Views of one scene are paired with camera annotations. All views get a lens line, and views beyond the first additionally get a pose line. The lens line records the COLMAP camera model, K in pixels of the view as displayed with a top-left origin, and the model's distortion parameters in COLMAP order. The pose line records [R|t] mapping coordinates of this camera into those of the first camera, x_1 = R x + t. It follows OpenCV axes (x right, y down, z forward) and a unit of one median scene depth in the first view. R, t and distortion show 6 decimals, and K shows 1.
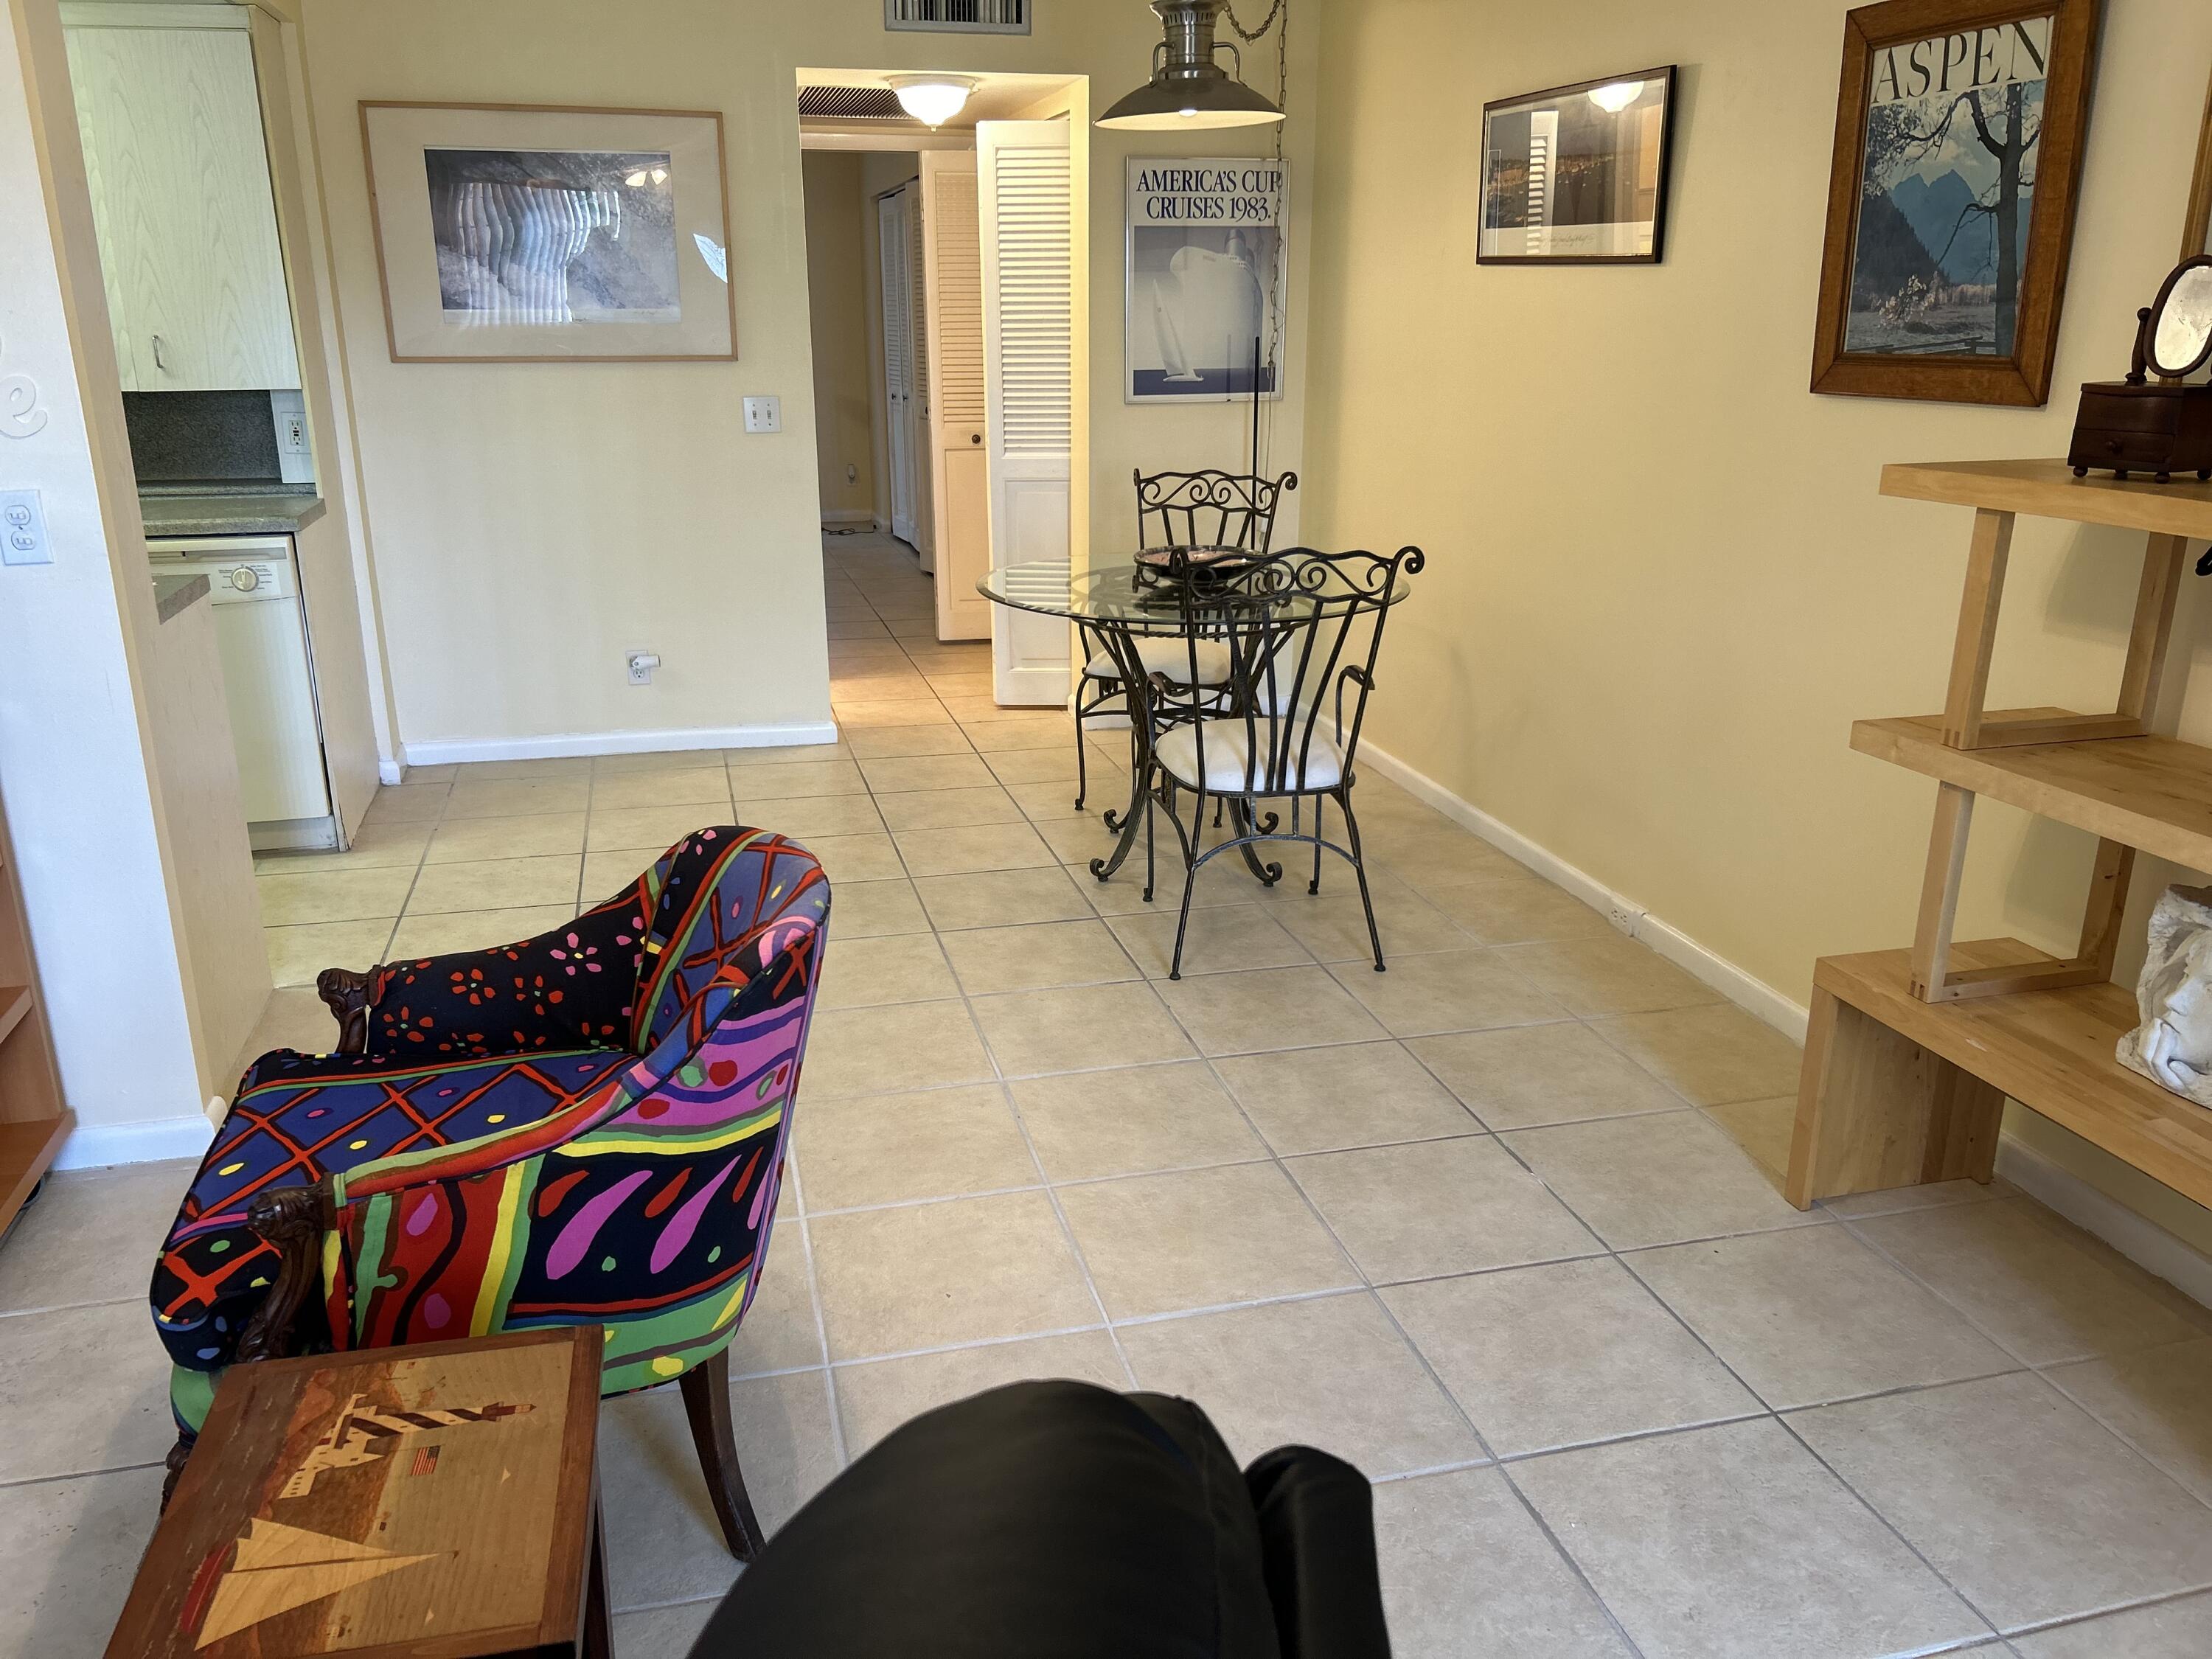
lens RADIAL K [[1656.7, 0, 1097.4], [0, 1656.7, 827.7], [0, 0, 1]] dist [0.041058, -0.050350]
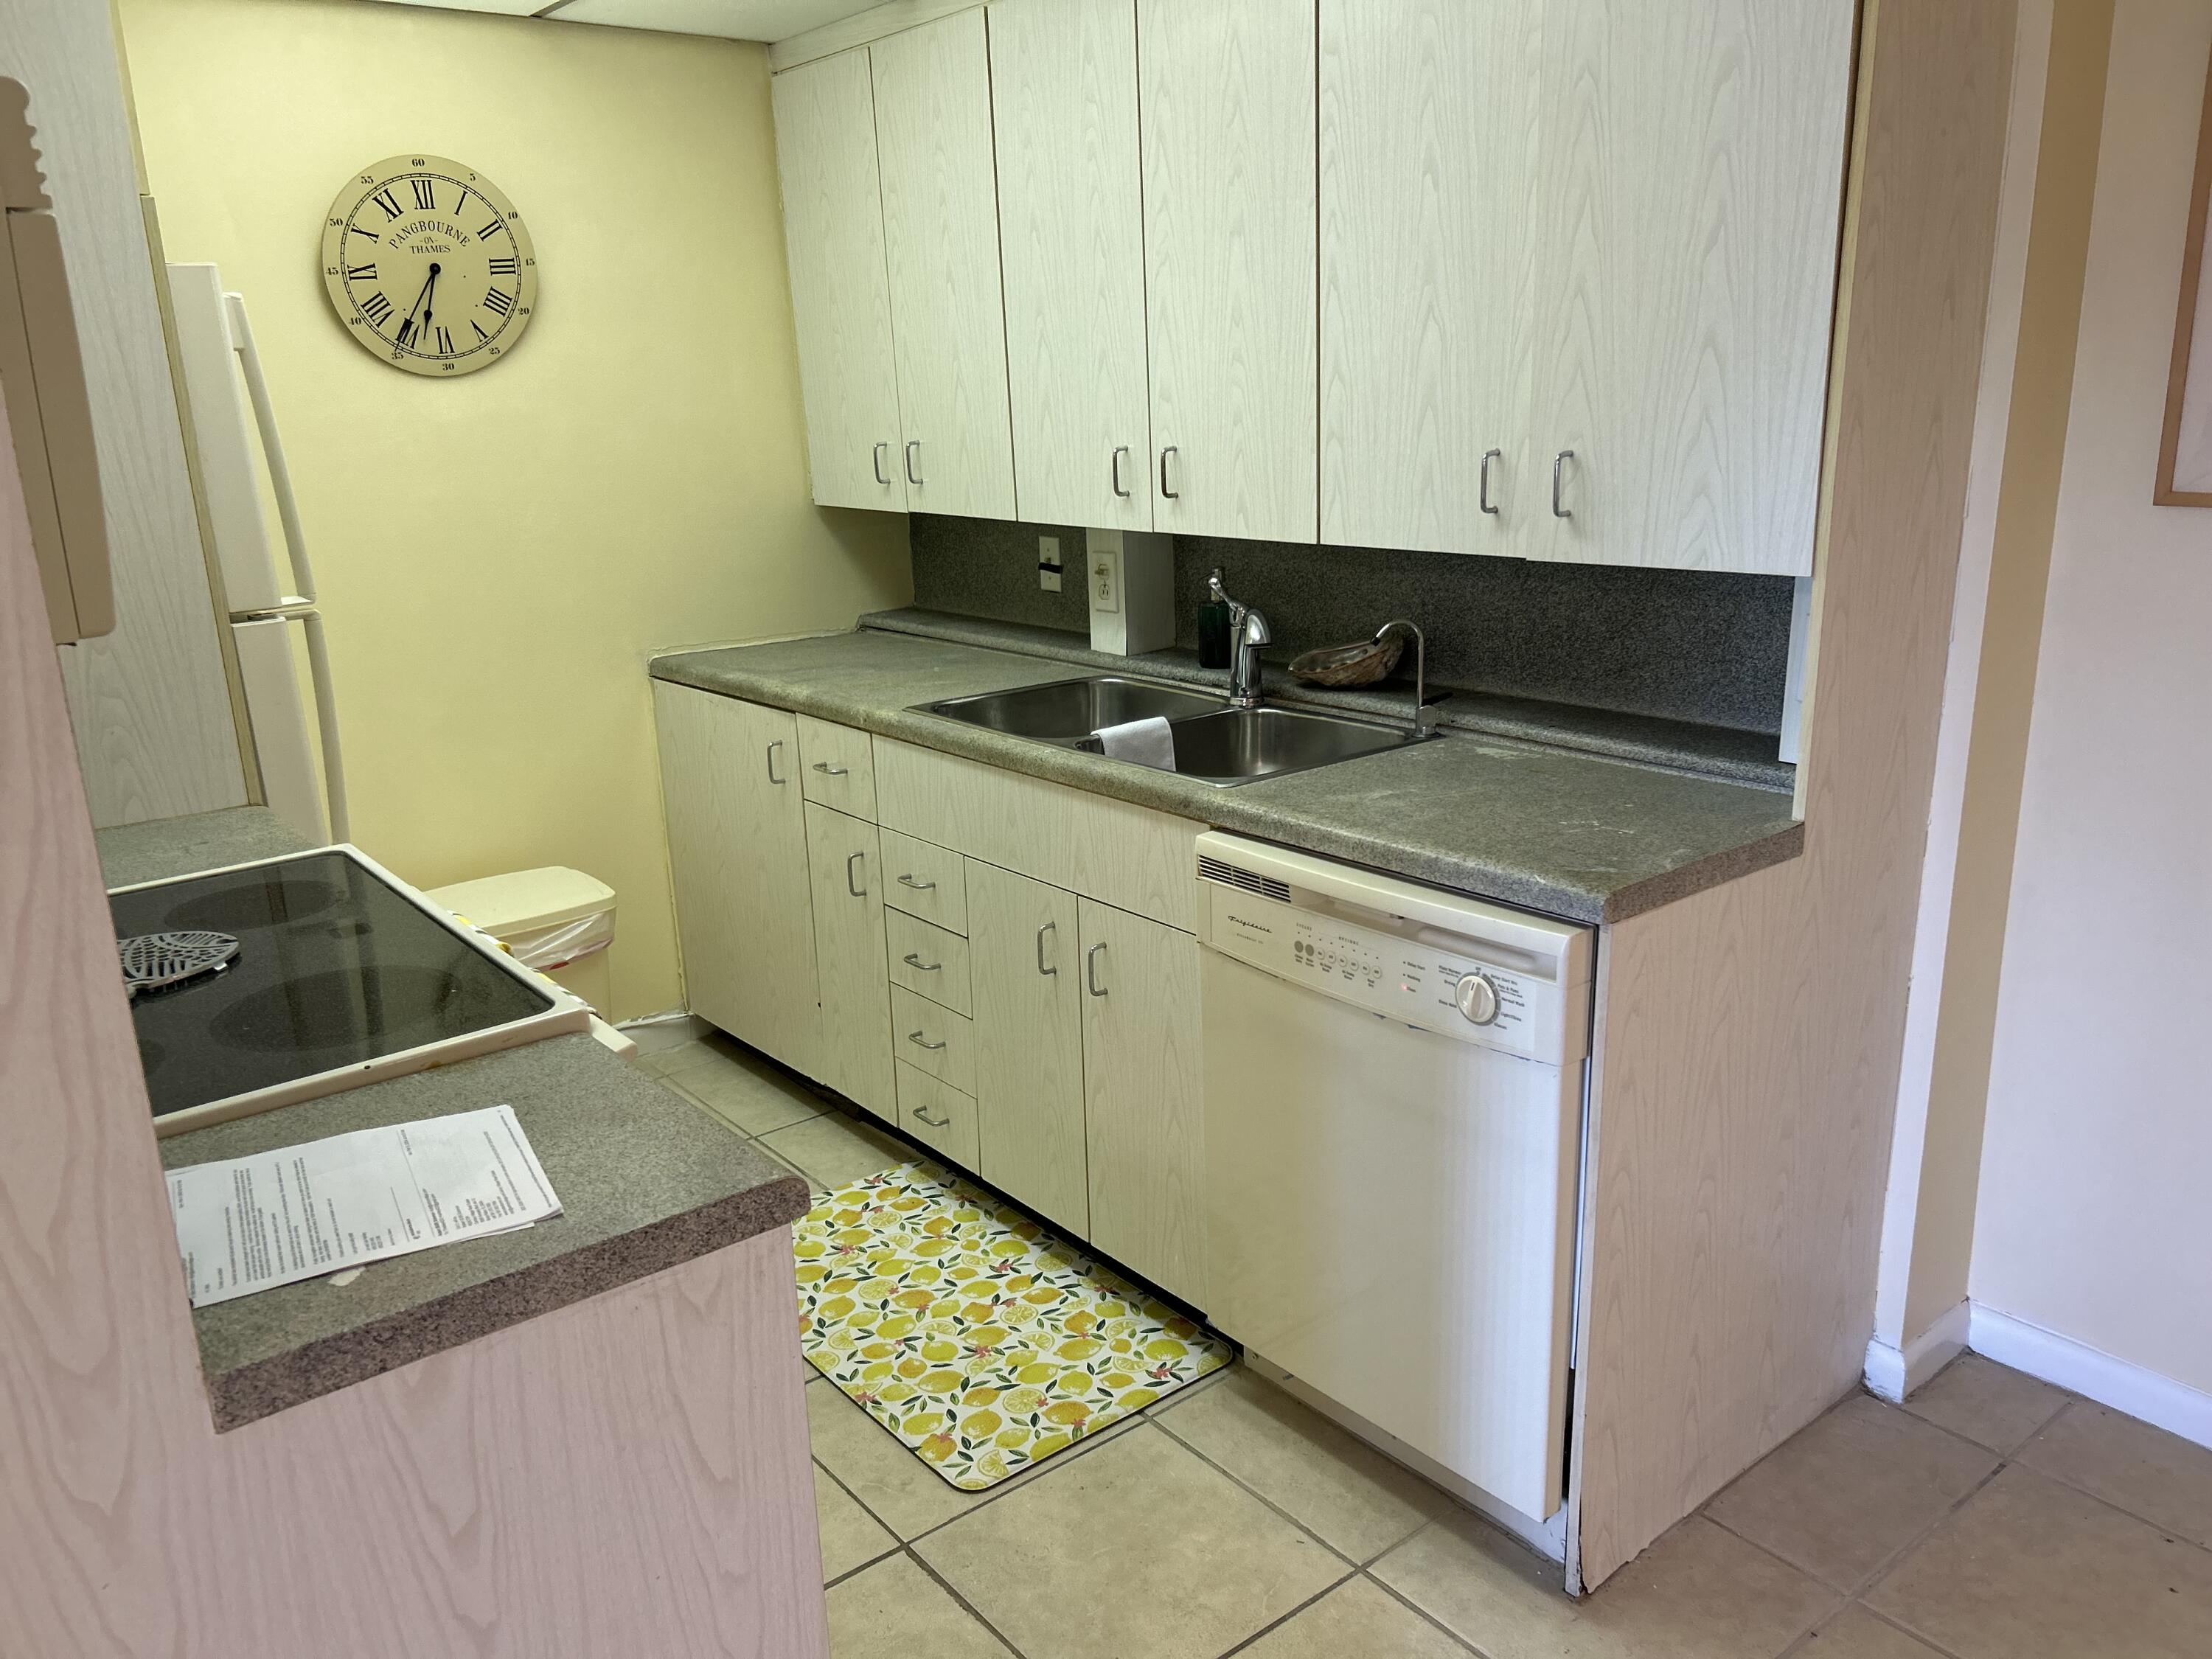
lens RADIAL K [[1656.7, 0, 1104.5], [0, 1656.7, 837.9], [0, 0, 1]] dist [0.041058, -0.050350]
pose [[0.404065, 0.230529, -0.885205, -0.020047], [-0.244400, 0.959749, 0.138382, -0.027748], [0.881476, 0.160429, 0.444142, 0.085838]]
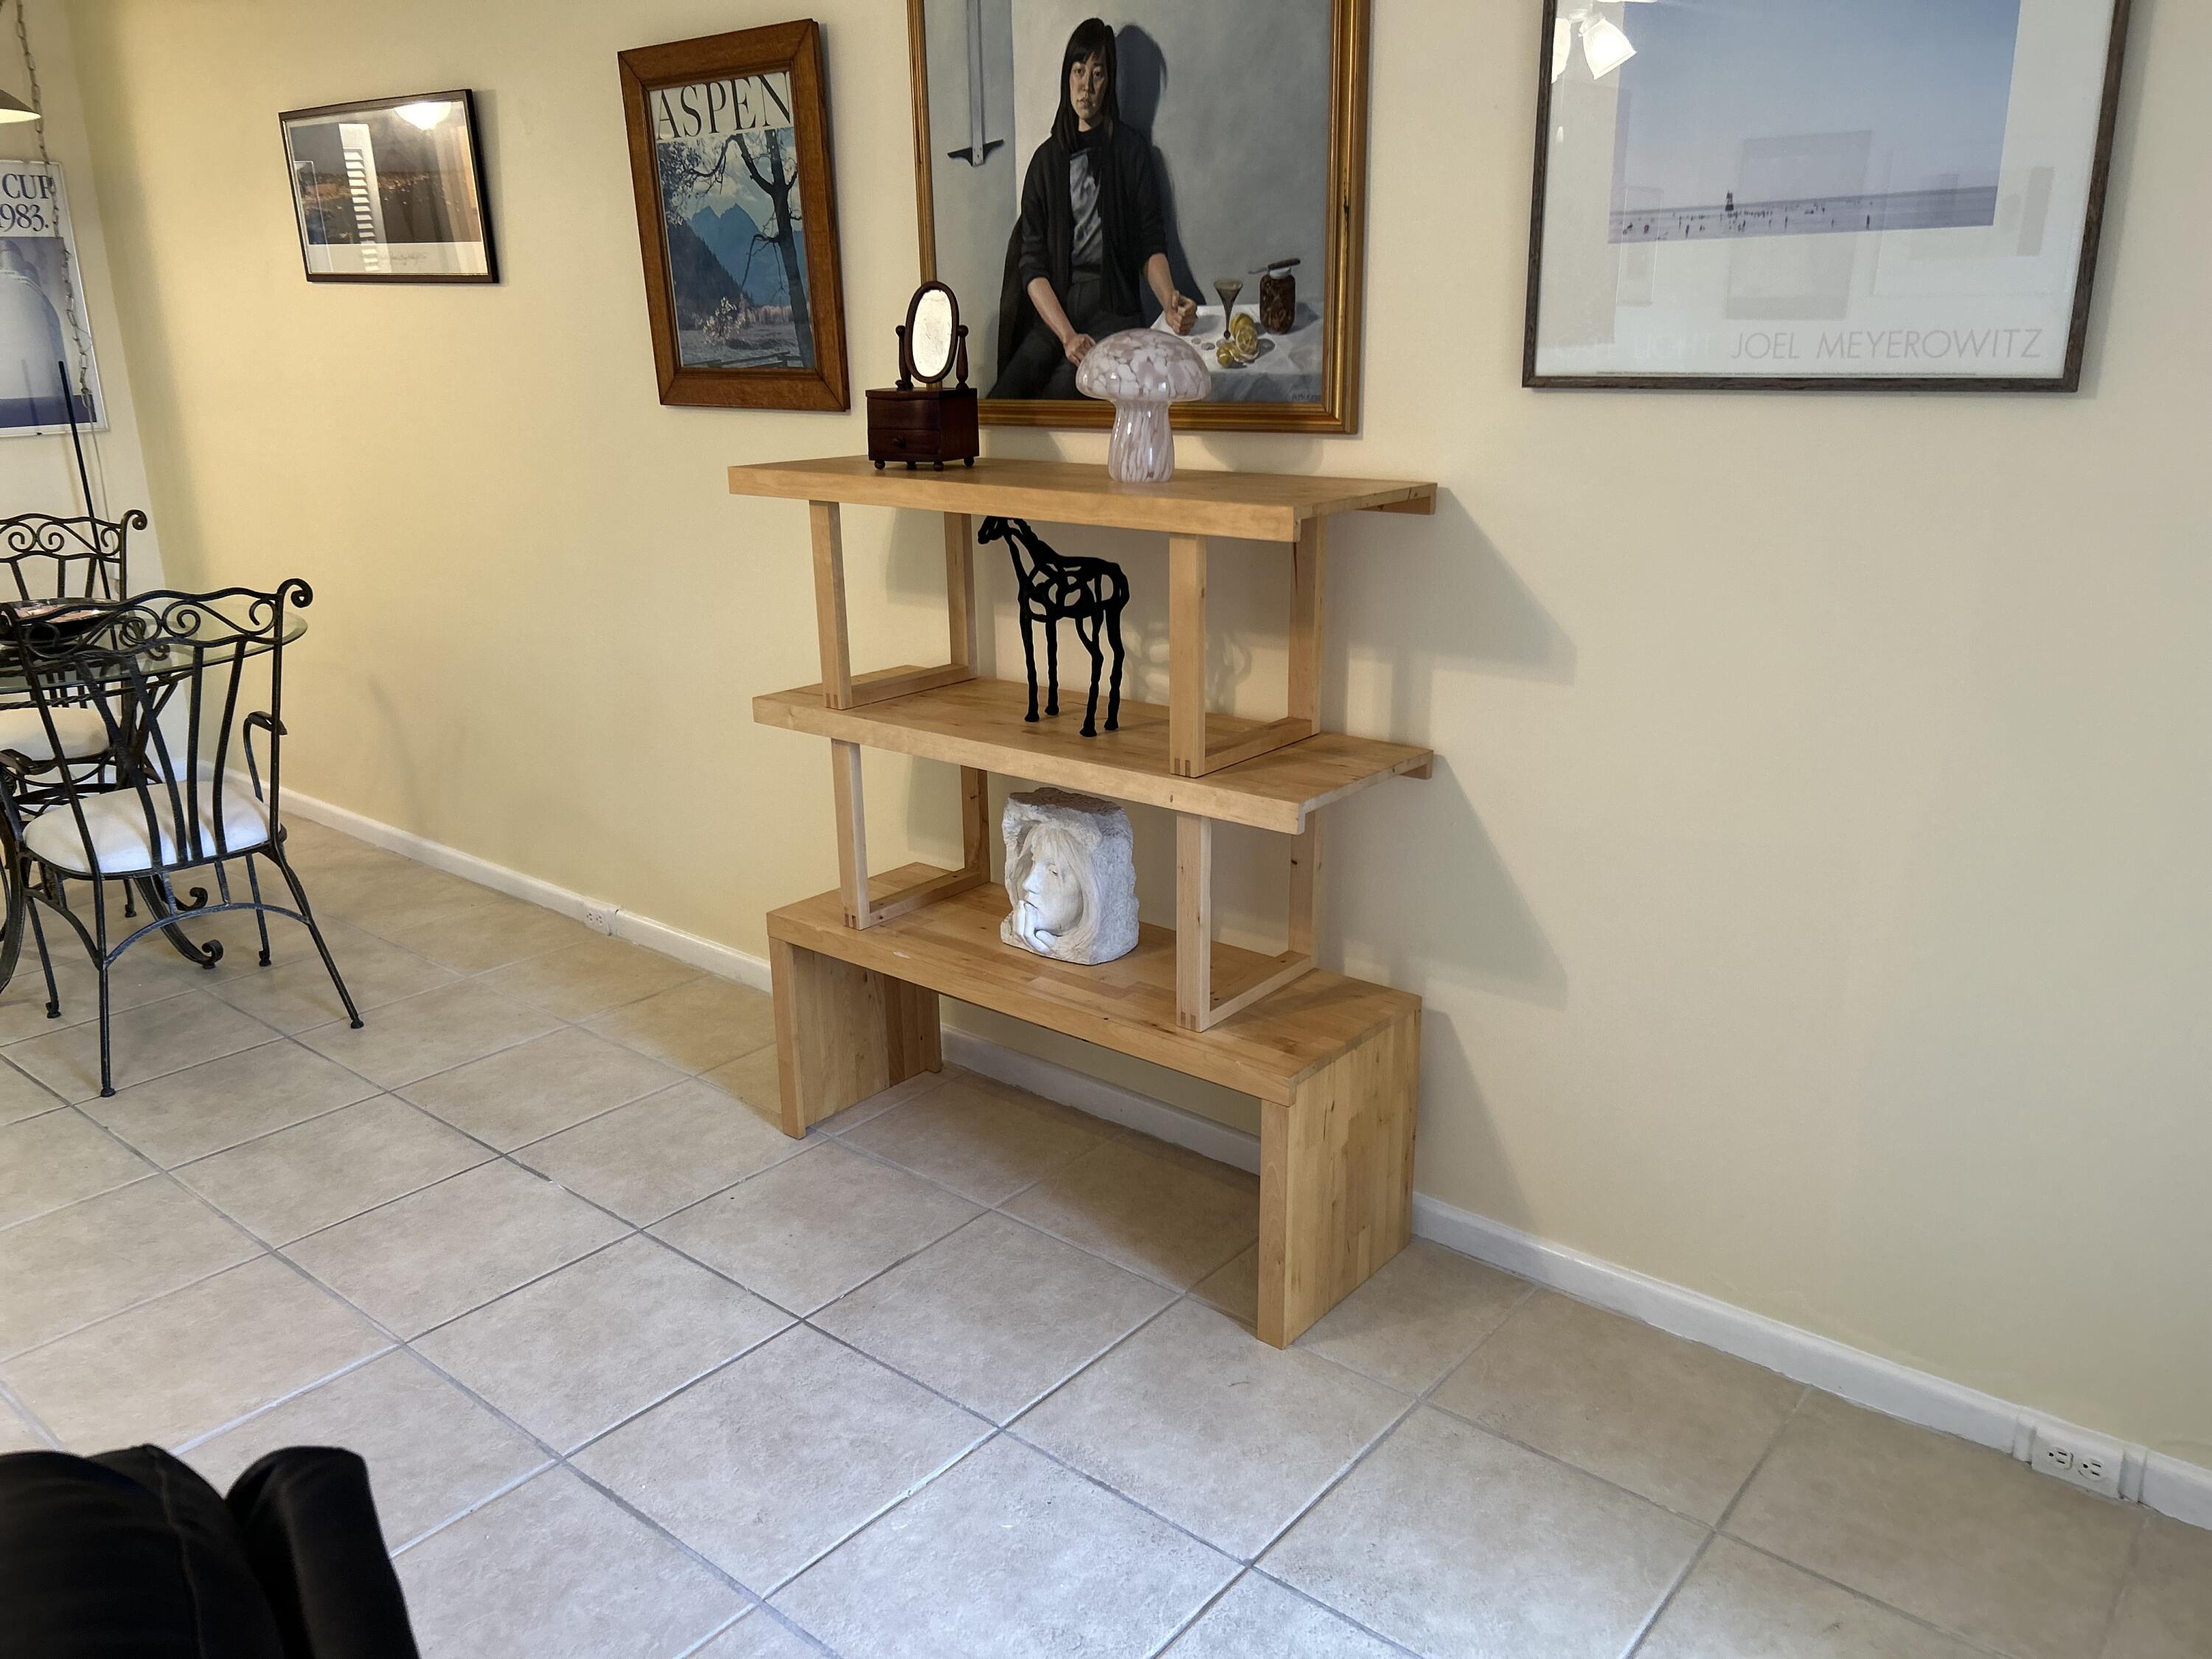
lens RADIAL K [[1656.7, 0, 1115.6], [0, 1656.7, 839.5], [0, 0, 1]] dist [0.041058, -0.050350]
pose [[0.807332, -0.182111, 0.561294, 0.008404], [0.183477, 0.981509, 0.054547, 0.012803], [-0.560849, 0.058947, 0.825817, -0.046657]]
